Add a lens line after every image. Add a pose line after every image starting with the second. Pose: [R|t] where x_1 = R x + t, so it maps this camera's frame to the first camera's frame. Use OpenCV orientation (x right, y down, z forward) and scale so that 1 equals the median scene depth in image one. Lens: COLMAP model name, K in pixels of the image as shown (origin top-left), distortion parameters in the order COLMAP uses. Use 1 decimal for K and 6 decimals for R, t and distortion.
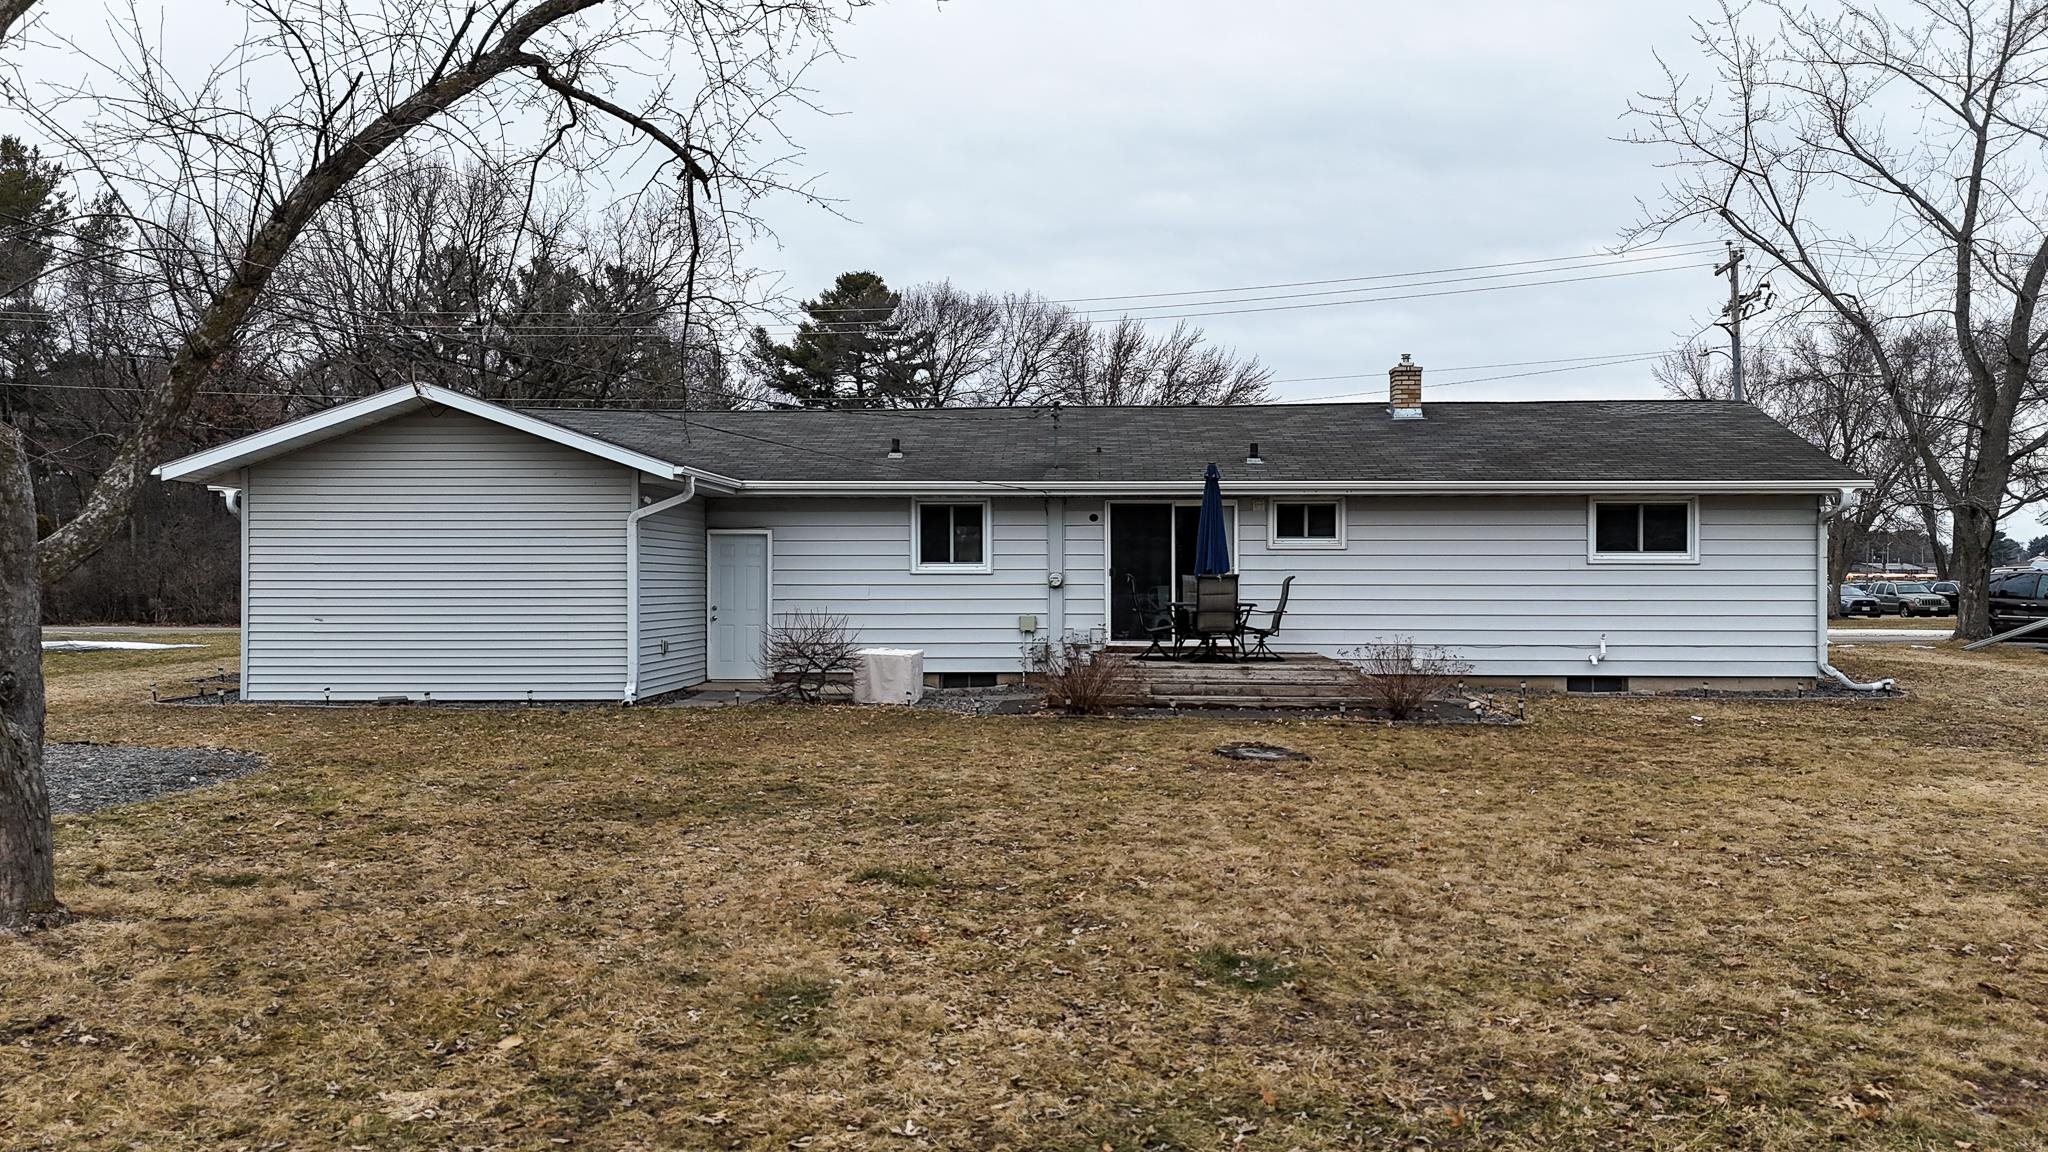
lens RADIAL K [[1509.5, 0, 1024.0], [0, 1509.5, 576.0], [0, 0, 1]] dist [0.089120, -0.094599]
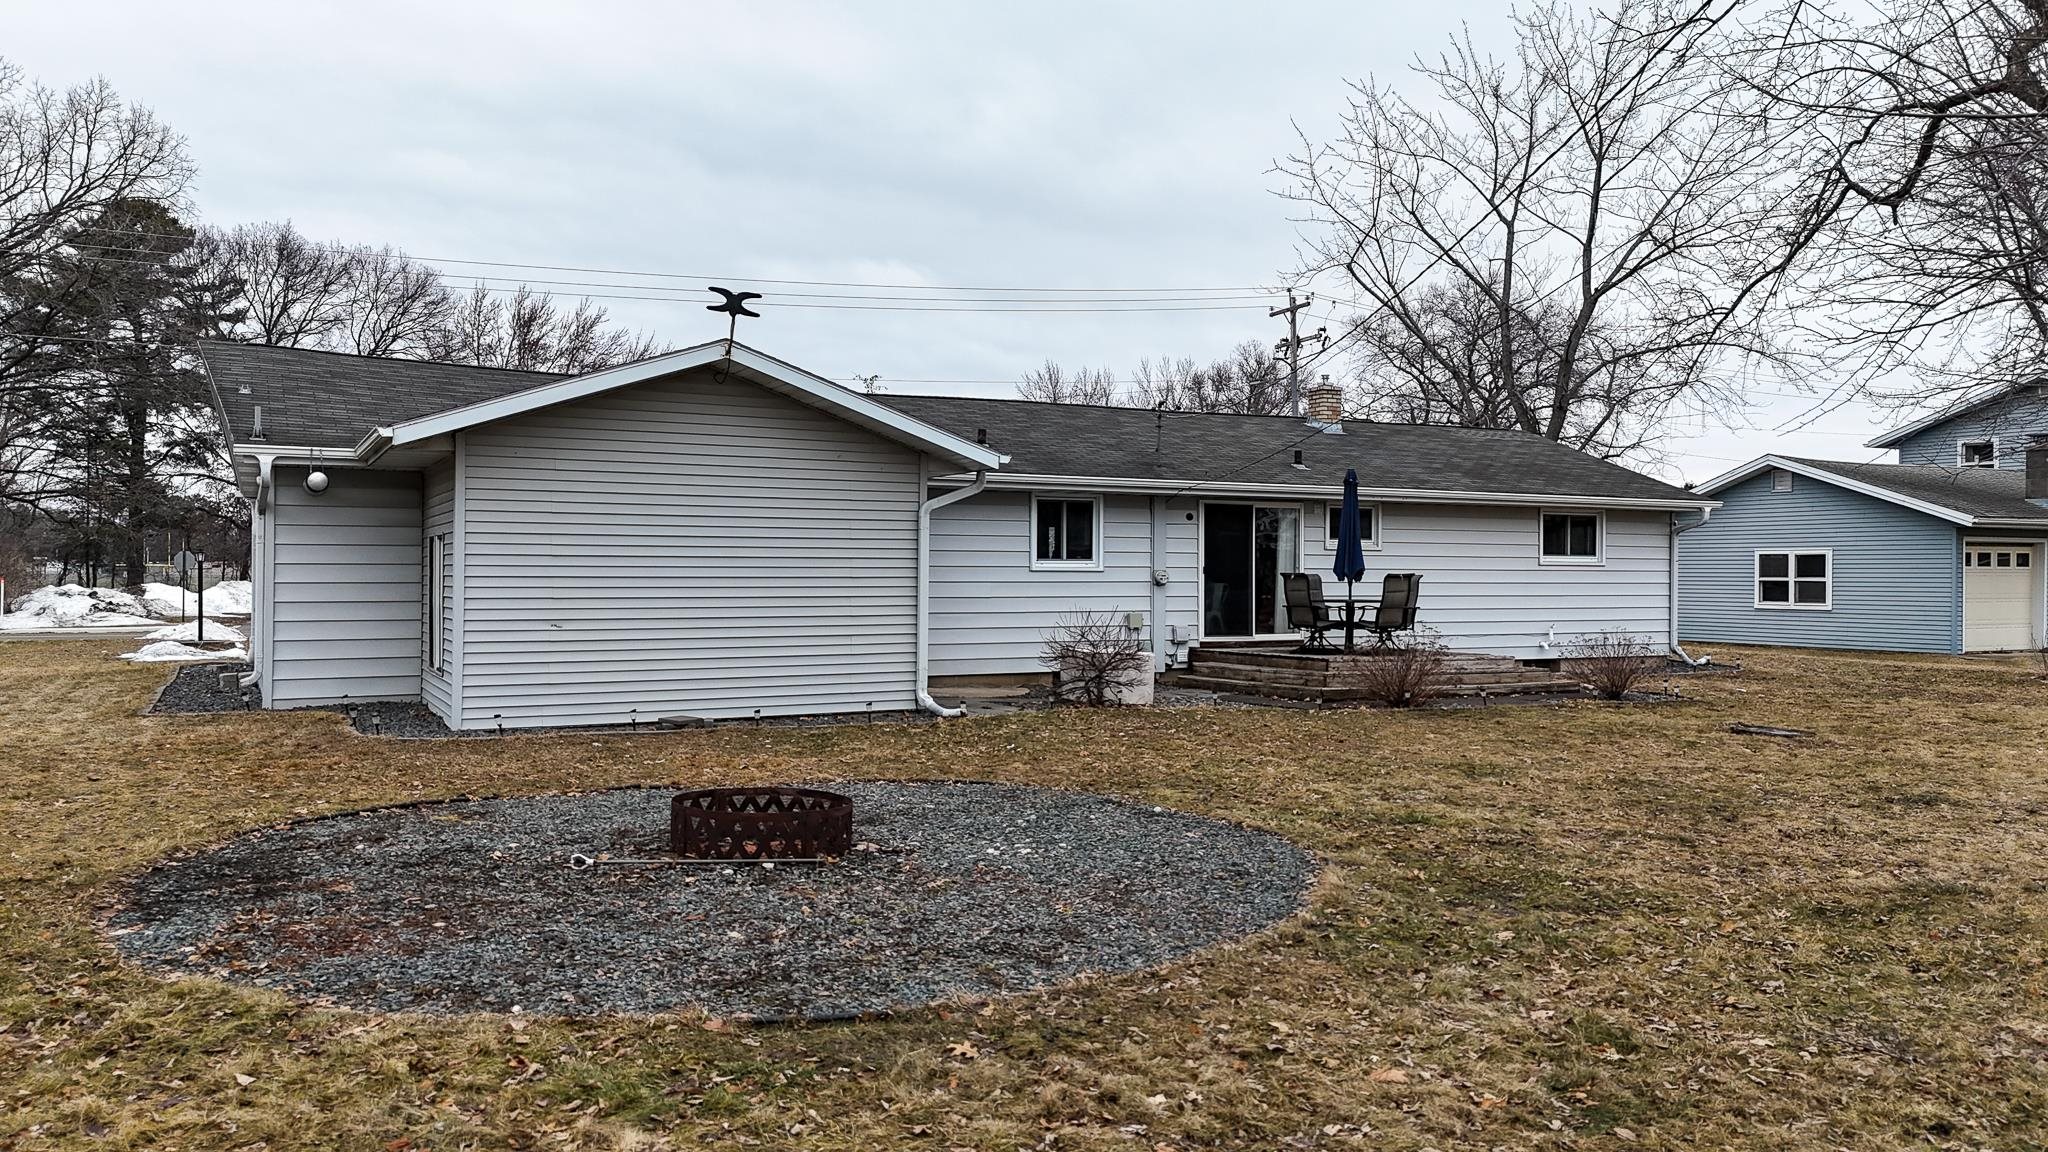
lens RADIAL K [[1509.5, 0, 1024.0], [0, 1509.5, 576.0], [0, 0, 1]] dist [0.089120, -0.094599]
pose [[0.869007, 0.003081, 0.494791, -0.559981], [-0.006017, 0.999972, 0.004341, -0.002031], [-0.494764, -0.006749, 0.869001, 0.160827]]
